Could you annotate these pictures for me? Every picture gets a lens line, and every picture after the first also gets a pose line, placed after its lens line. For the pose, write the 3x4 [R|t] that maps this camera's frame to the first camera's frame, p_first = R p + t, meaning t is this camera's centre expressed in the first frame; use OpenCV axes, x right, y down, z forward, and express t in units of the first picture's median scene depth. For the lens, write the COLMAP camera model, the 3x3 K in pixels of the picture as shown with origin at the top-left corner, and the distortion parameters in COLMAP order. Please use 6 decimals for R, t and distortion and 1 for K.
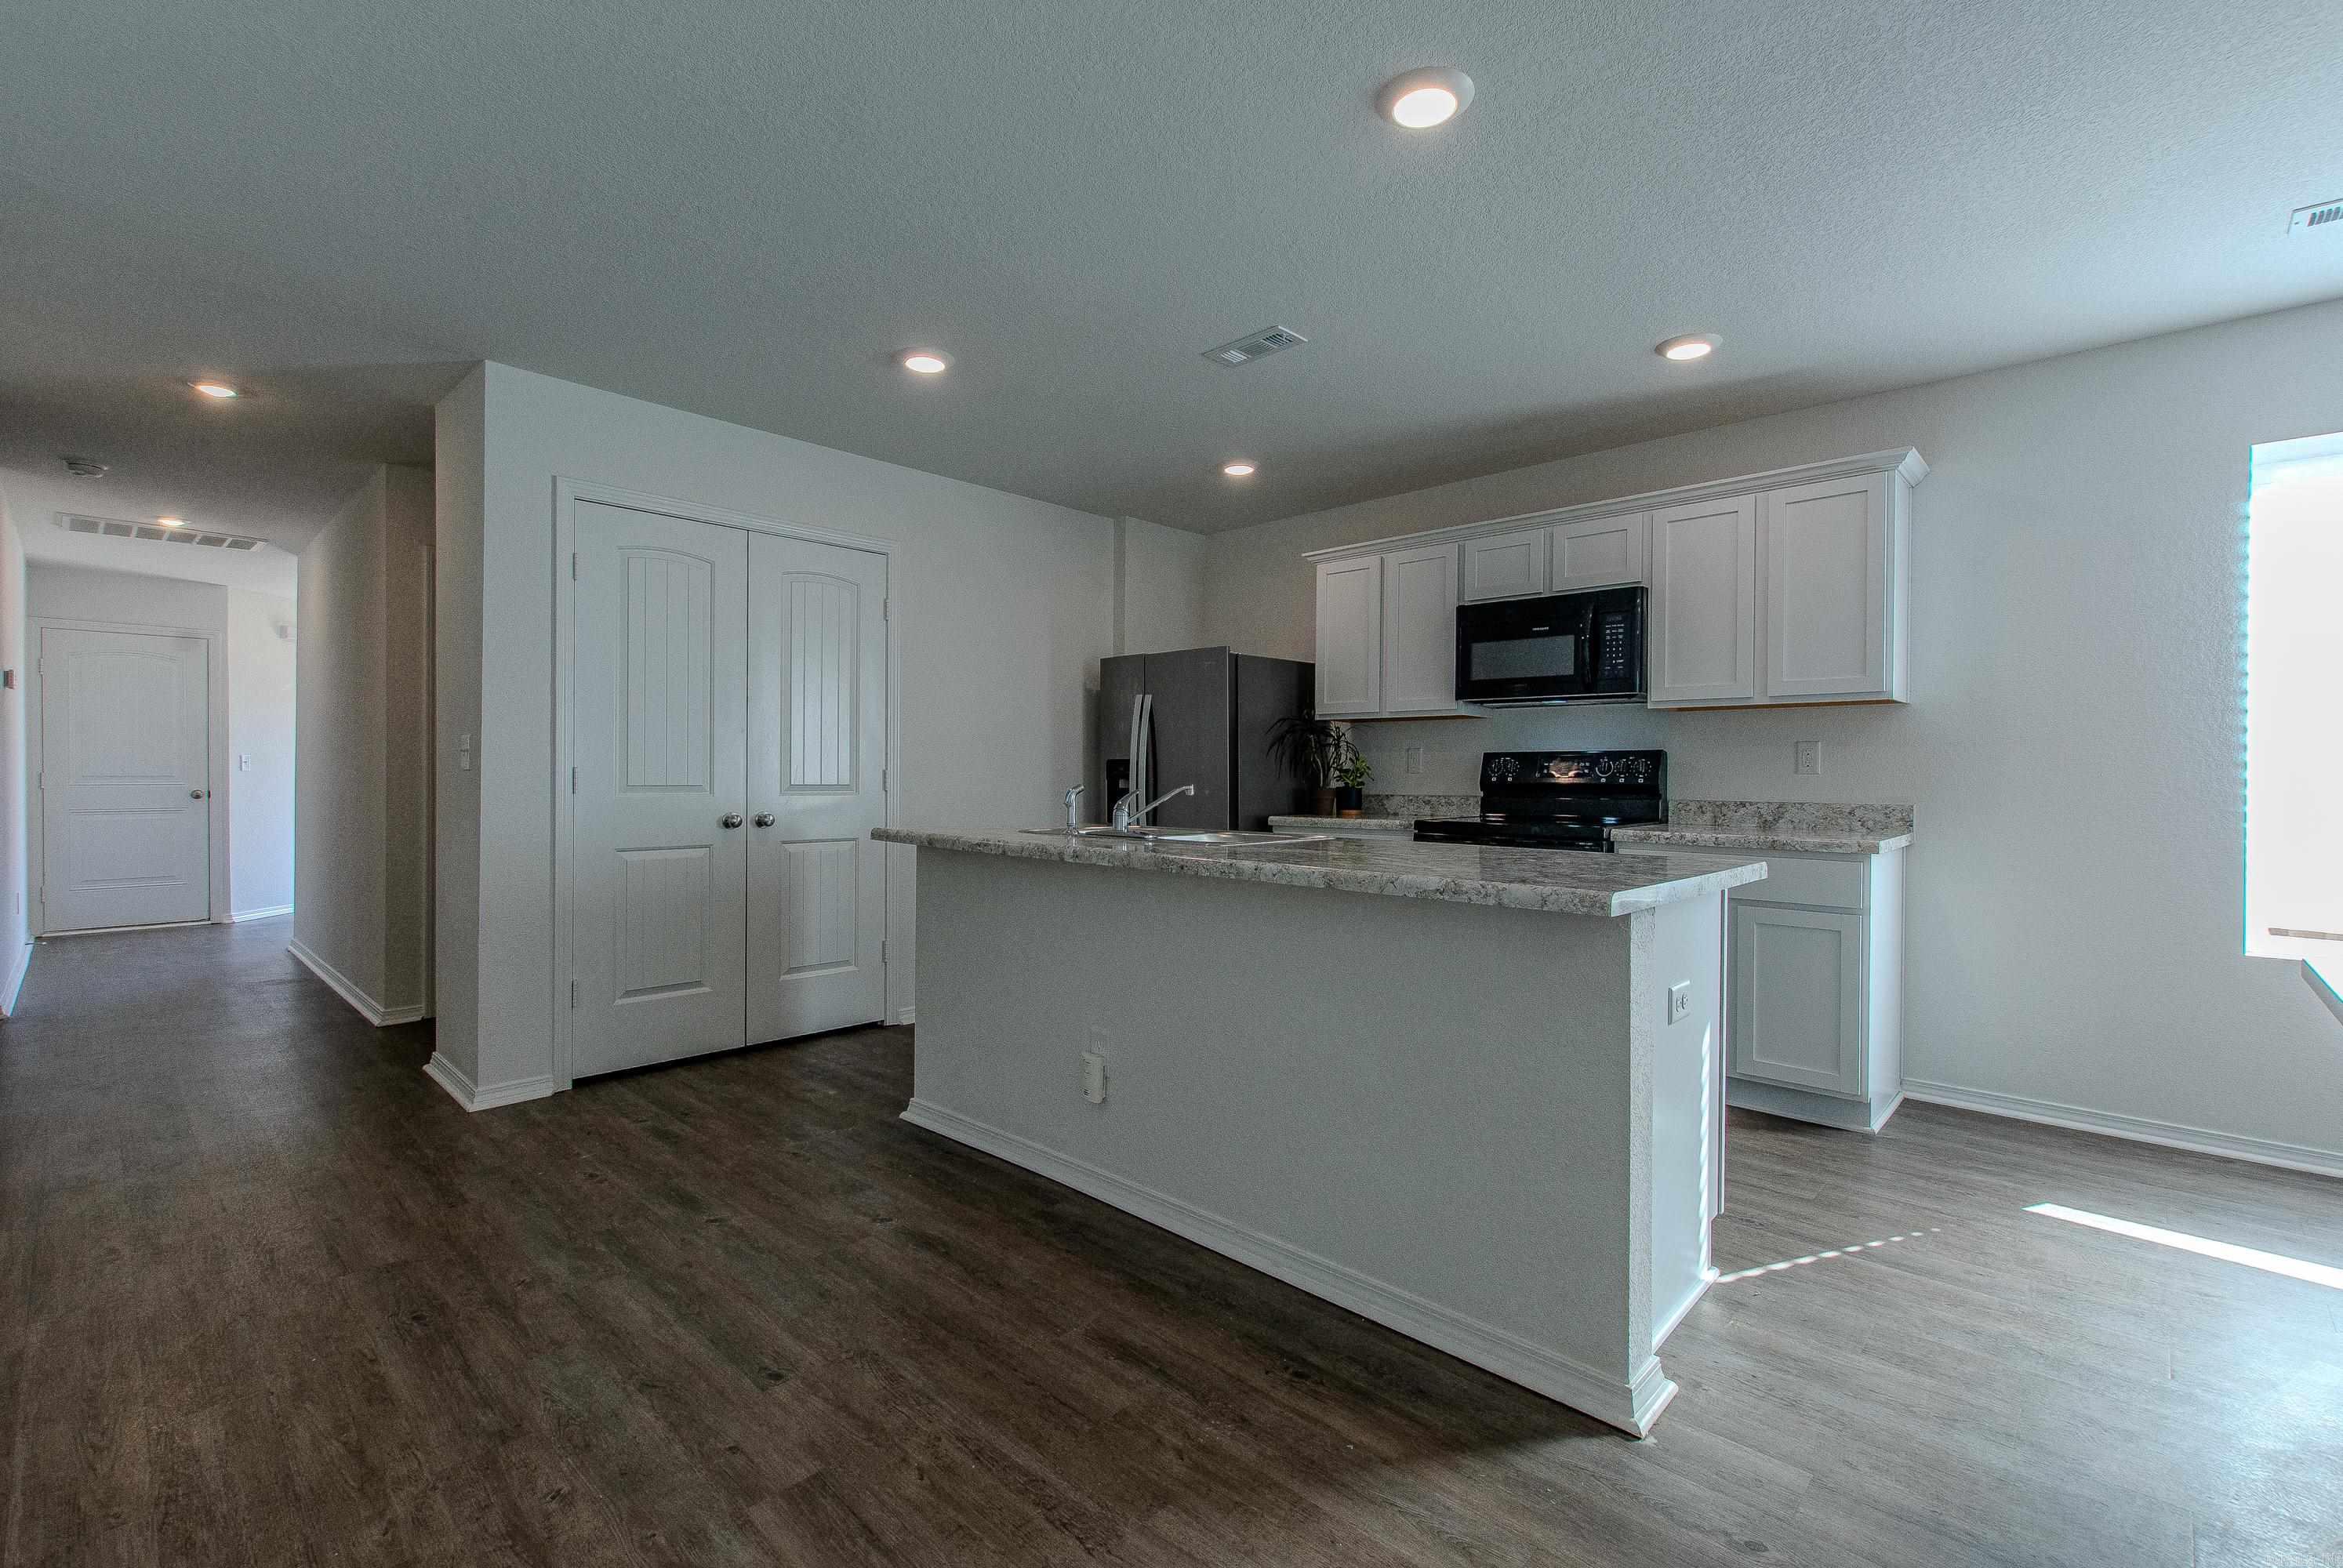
lens RADIAL K [[1023.7, 0, 1174.0], [0, 1023.7, 781.3], [0, 0, 1]] dist [0.001135, -0.000260]
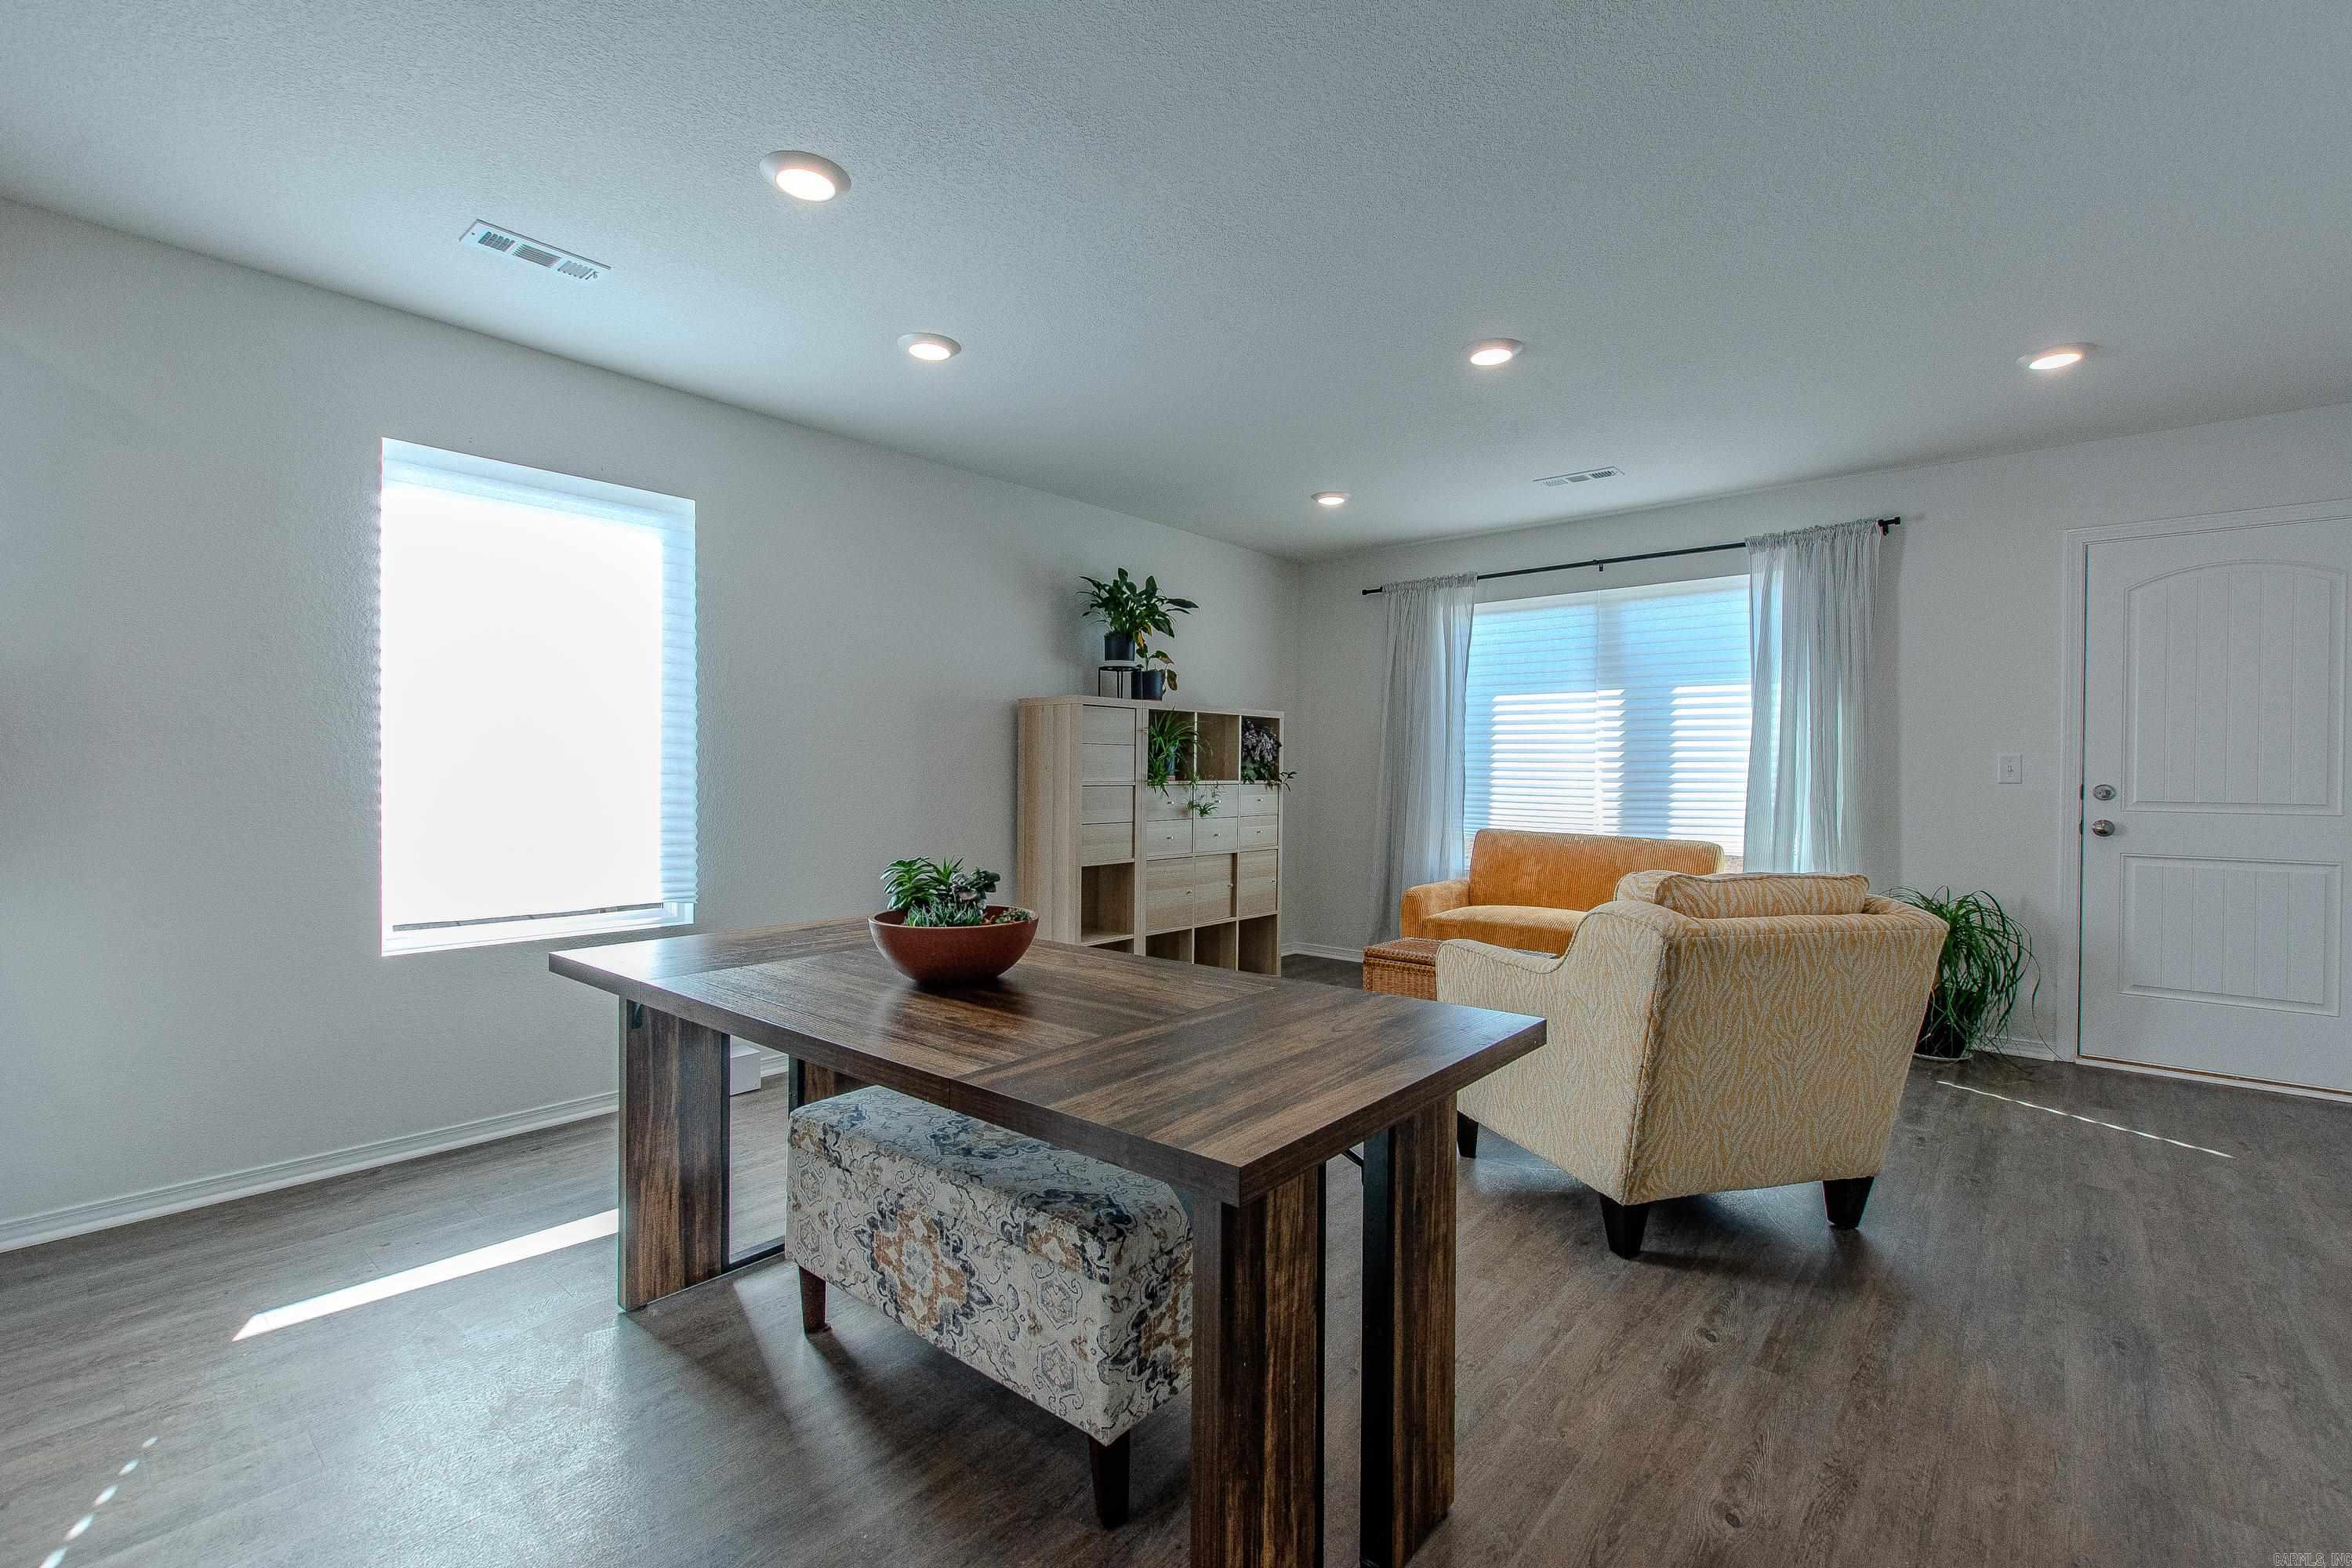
lens RADIAL K [[1027.8, 0, 1178.5], [0, 1027.8, 781.3], [0, 0, 1]] dist [0.001135, -0.000260]
pose [[-0.051307, -0.013674, 0.998589, 0.025091], [0.003321, 0.999898, 0.013862, -0.009597], [-0.998677, 0.004028, -0.051256, 0.298502]]
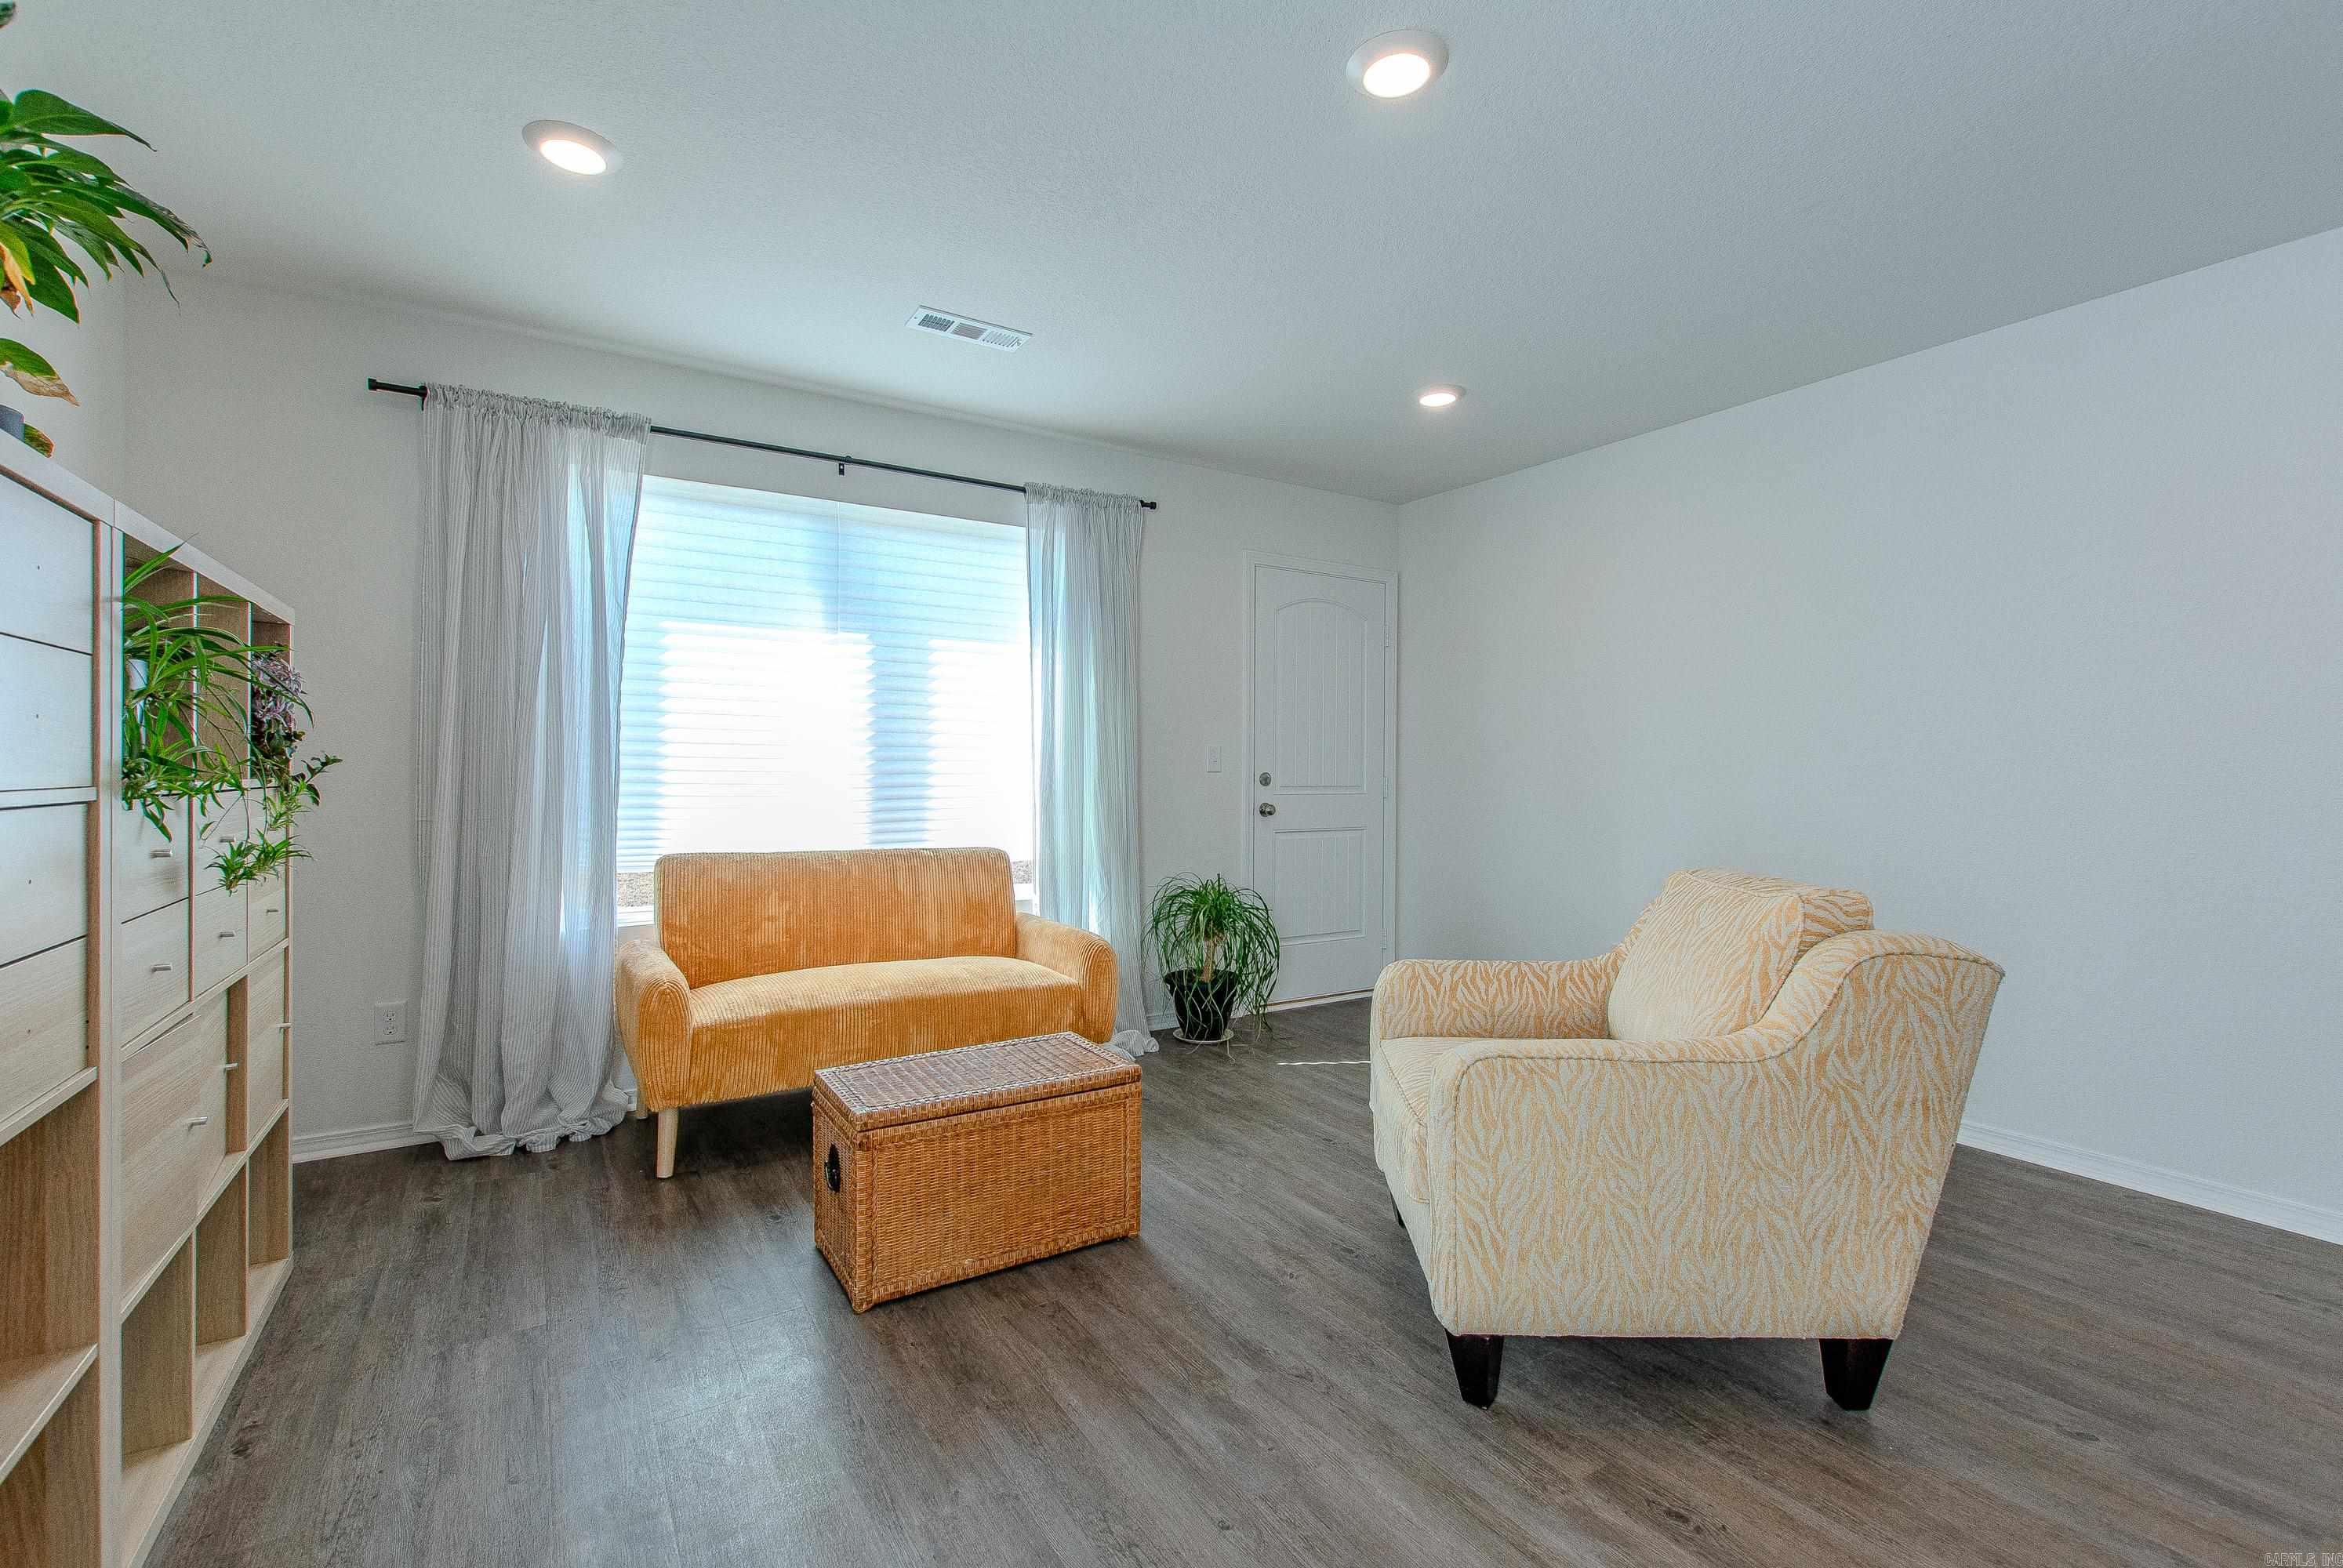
lens RADIAL K [[1030.2, 0, 1180.1], [0, 1030.2, 776.7], [0, 0, 1]] dist [0.011256, -0.000154]
pose [[-0.968237, -0.009213, 0.249865, 1.079693], [-0.005132, 0.999843, 0.016981, -0.002005], [-0.249982, 0.015159, -0.968132, 0.605698]]
